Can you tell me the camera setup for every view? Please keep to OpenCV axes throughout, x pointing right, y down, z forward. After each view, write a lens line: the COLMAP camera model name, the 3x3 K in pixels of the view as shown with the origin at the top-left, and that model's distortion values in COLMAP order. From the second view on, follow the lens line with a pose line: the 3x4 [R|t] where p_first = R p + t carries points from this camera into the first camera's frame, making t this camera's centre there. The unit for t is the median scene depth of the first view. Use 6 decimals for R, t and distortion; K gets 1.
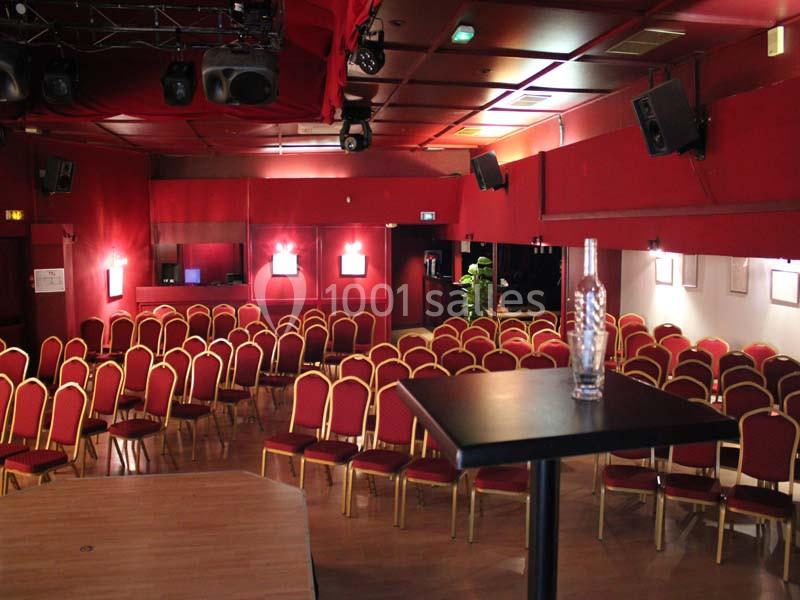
lens RADIAL K [[657.5, 0, 398.6], [0, 657.5, 301.5], [0, 0, 1]] dist [-0.116599, 0.046124]
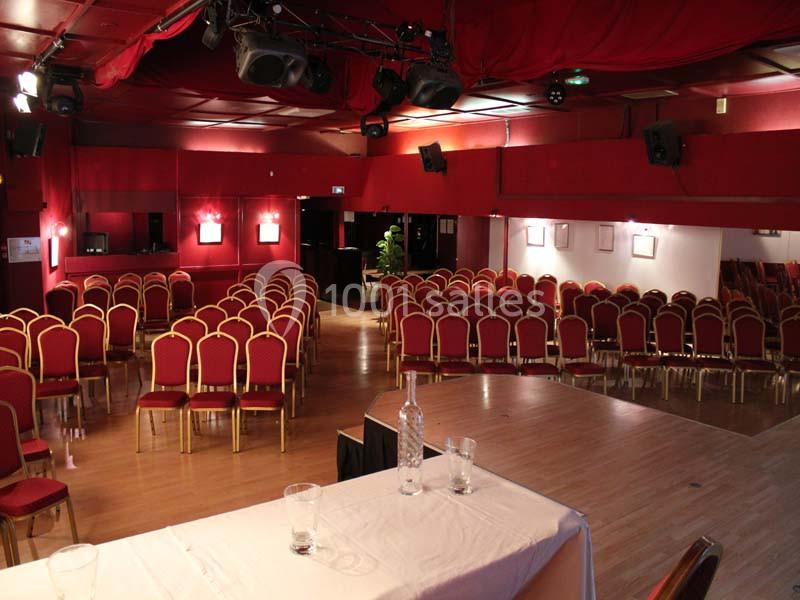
lens RADIAL K [[657.5, 0, 401.0], [0, 657.5, 298.8], [0, 0, 1]] dist [-0.116599, 0.046124]
pose [[0.892117, -0.047053, 0.449347, -0.386885], [0.028333, 0.998431, 0.048299, 0.008173], [-0.450915, -0.030357, 0.892051, -0.082275]]
